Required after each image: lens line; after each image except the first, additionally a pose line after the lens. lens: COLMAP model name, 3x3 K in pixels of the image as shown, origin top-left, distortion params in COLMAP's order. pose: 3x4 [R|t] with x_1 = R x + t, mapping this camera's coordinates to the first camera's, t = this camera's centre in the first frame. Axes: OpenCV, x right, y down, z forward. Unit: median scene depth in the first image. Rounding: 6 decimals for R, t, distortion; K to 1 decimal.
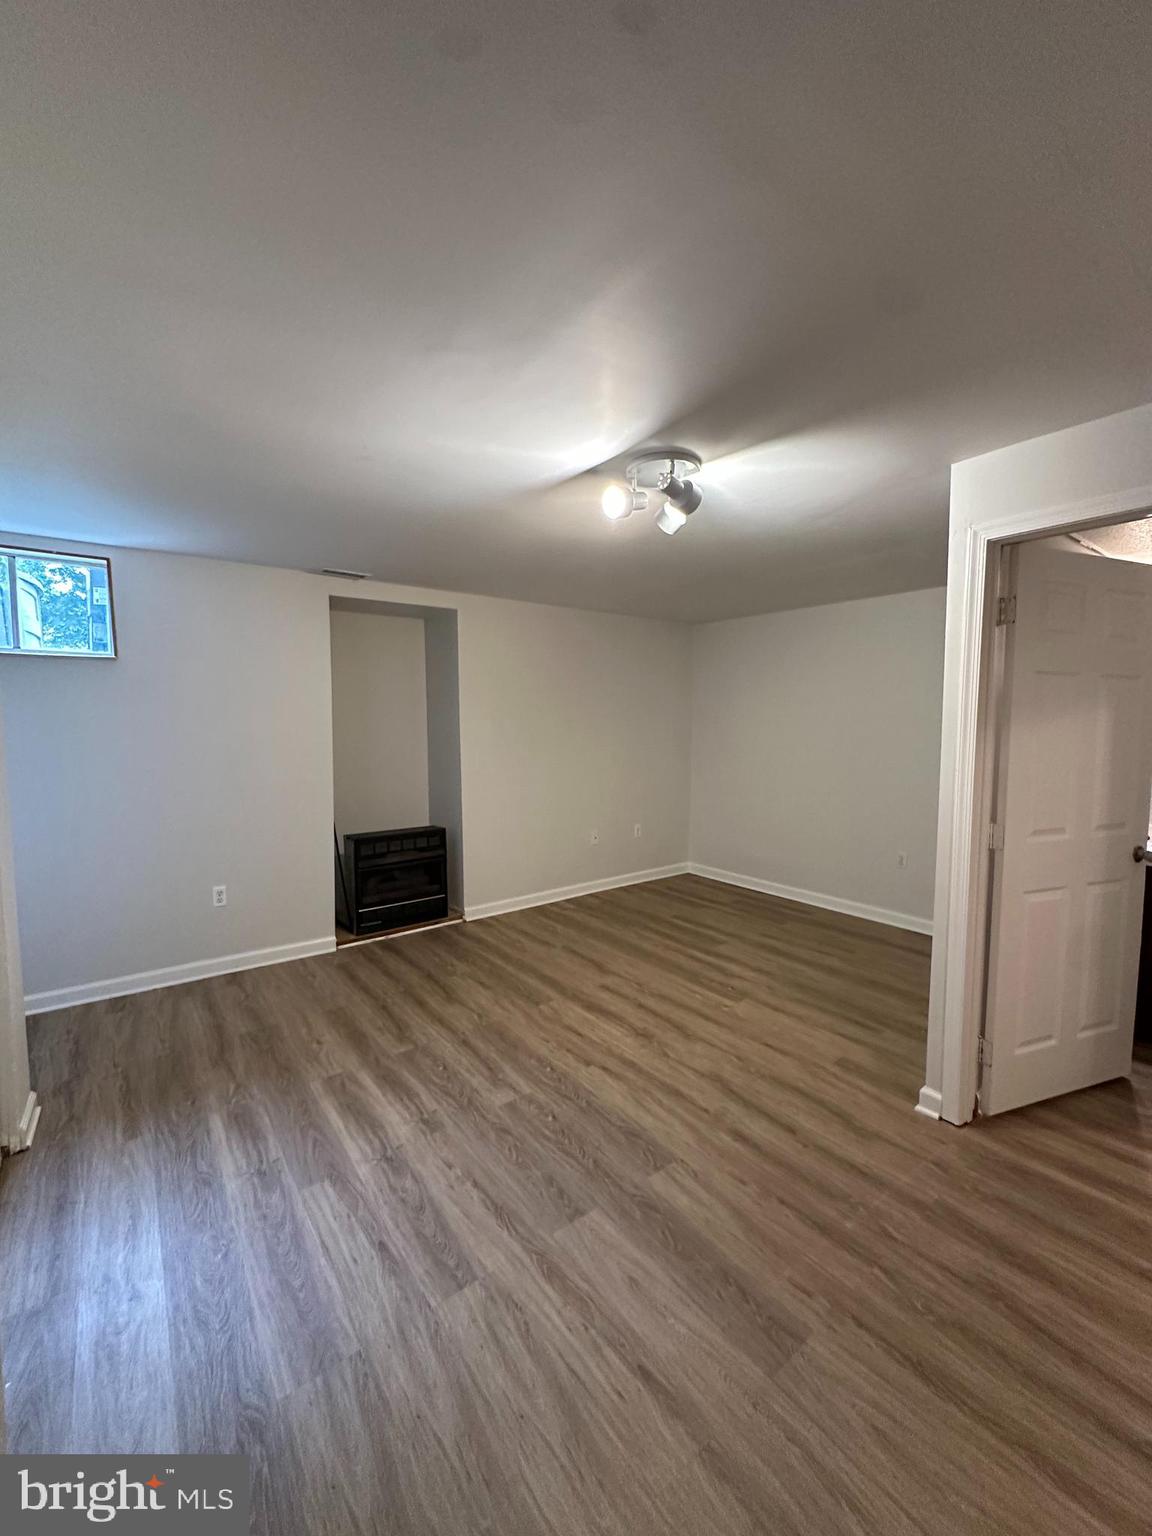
lens RADIAL K [[611.9, 0, 573.7], [0, 611.9, 767.4], [0, 0, 1]] dist [-0.002714, 0.000380]
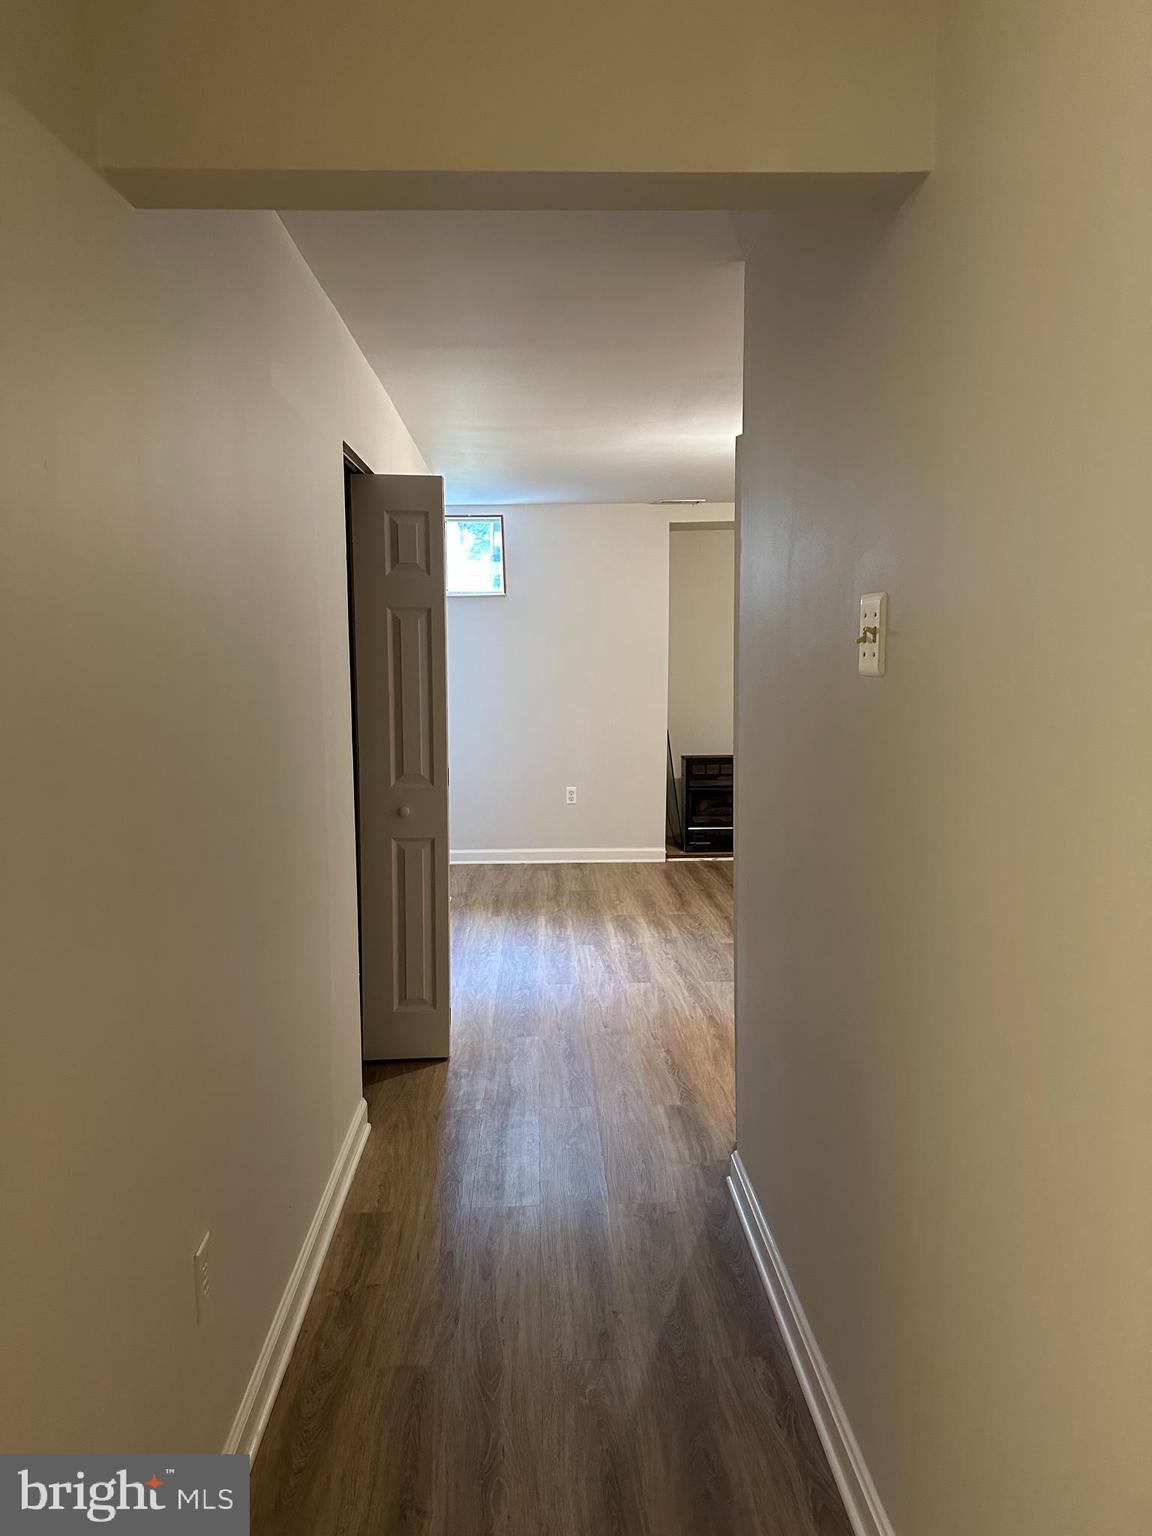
lens RADIAL K [[1062.3, 0, 576.0], [0, 1062.3, 768.0], [0, 0, 1]] dist [0.277747, -0.000718]
pose [[0.821031, 0.054098, -0.568315, 0.811771], [-0.031949, 0.998294, 0.048872, 0.081643], [0.569989, -0.021968, 0.821358, -0.928074]]
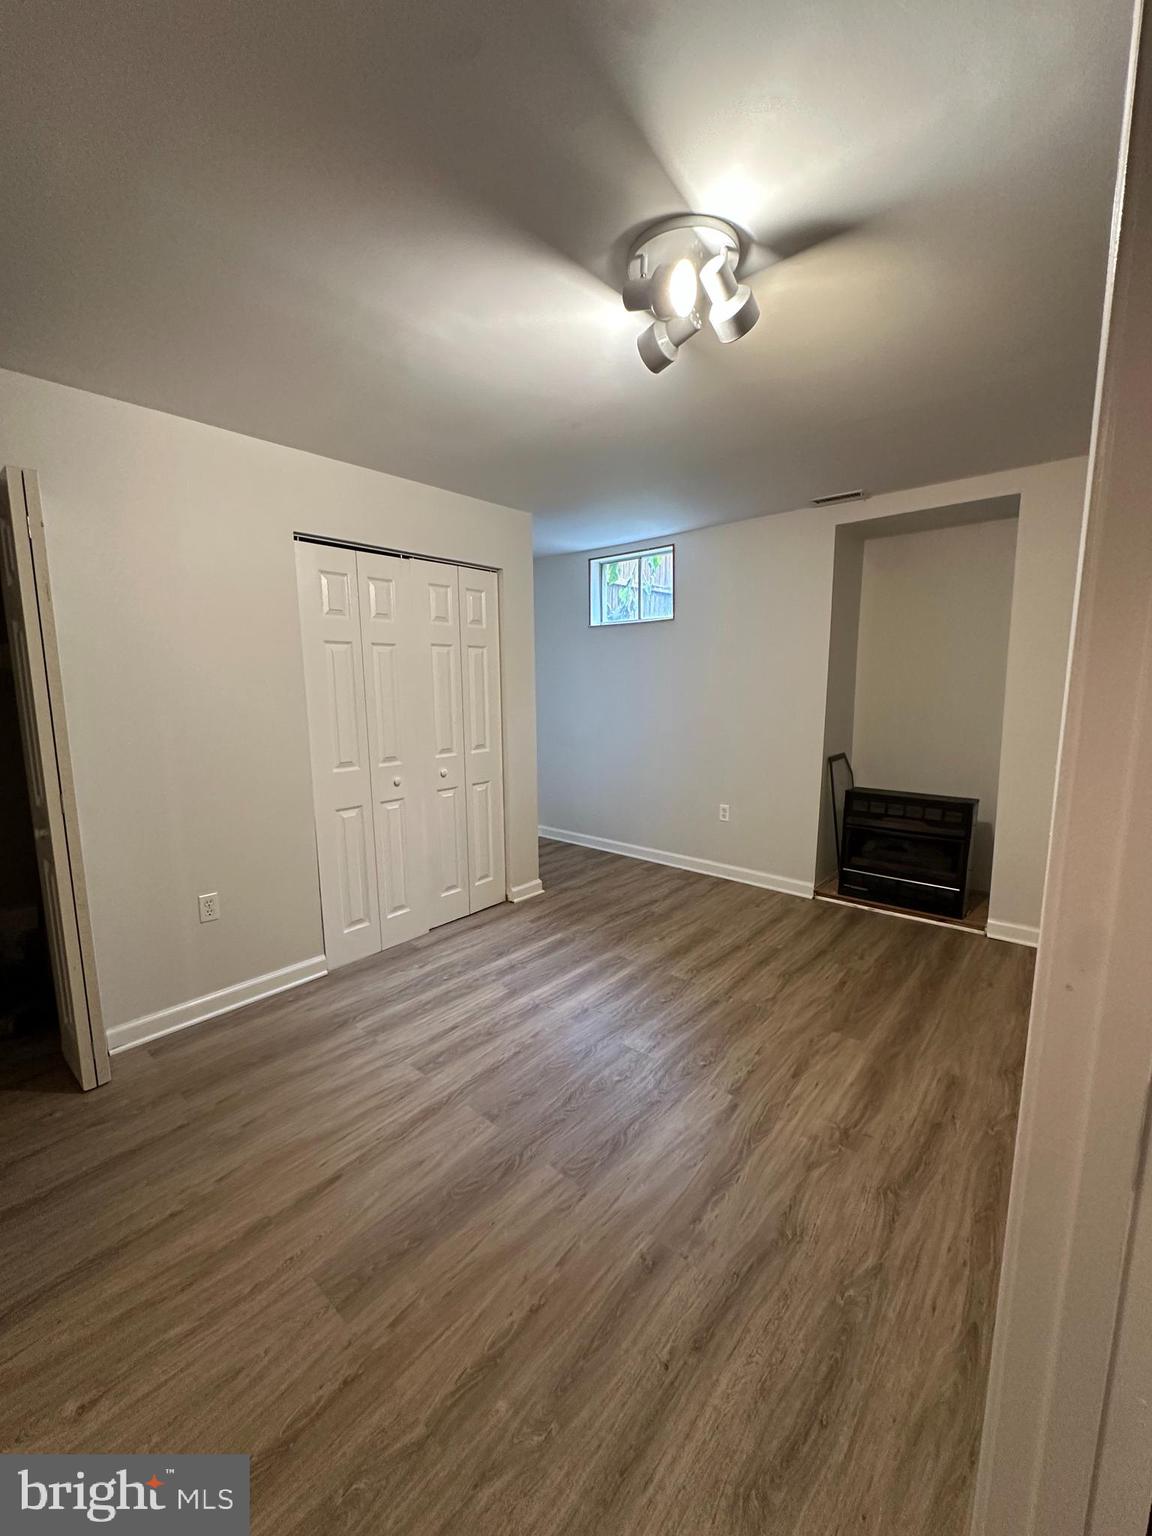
lens RADIAL K [[611.9, 0, 573.7], [0, 611.9, 767.4], [0, 0, 1]] dist [-0.002714, 0.000380]
pose [[0.203173, 0.137281, -0.969471, 0.706453], [-0.063094, 0.989900, 0.126951, -0.014140], [0.977108, 0.035375, 0.209782, 0.639624]]
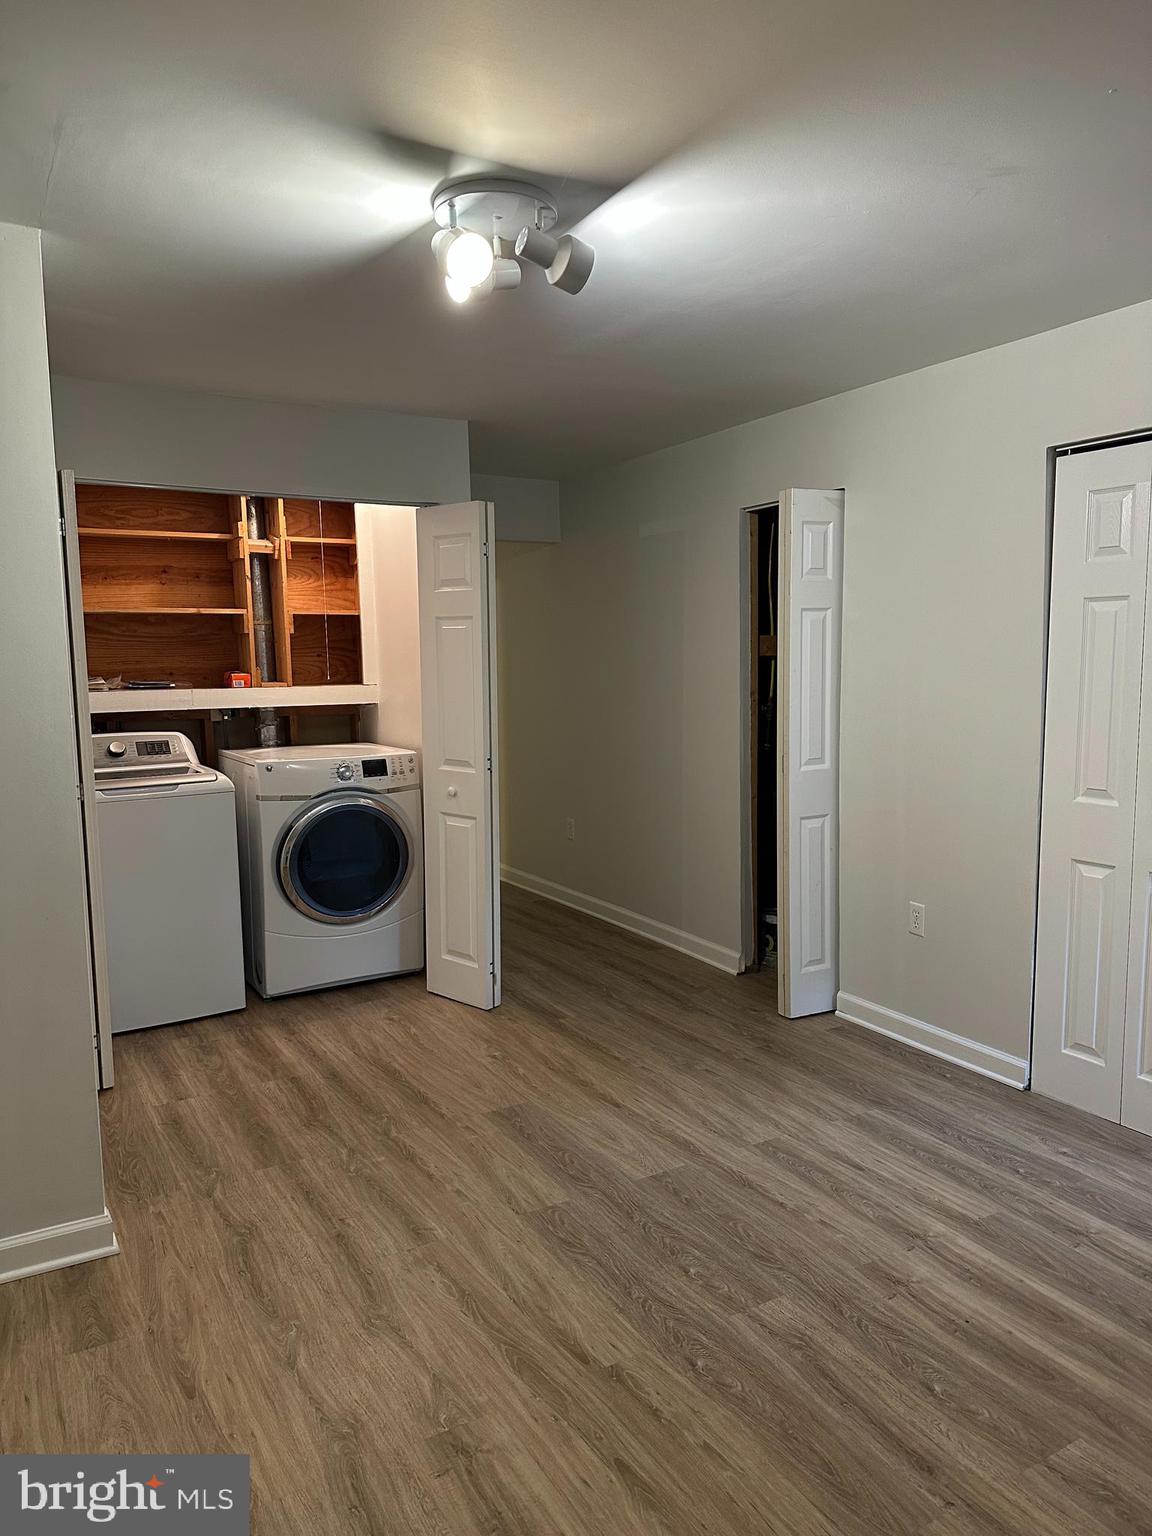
lens RADIAL K [[1073.1, 0, 578.2], [0, 1073.1, 775.3], [0, 0, 1]] dist [0.004400, -0.006178]
pose [[-0.992982, 0.000795, 0.118263, -0.046940], [0.022784, 0.982530, 0.184703, -0.115129], [-0.116050, 0.186102, -0.975653, 1.768674]]
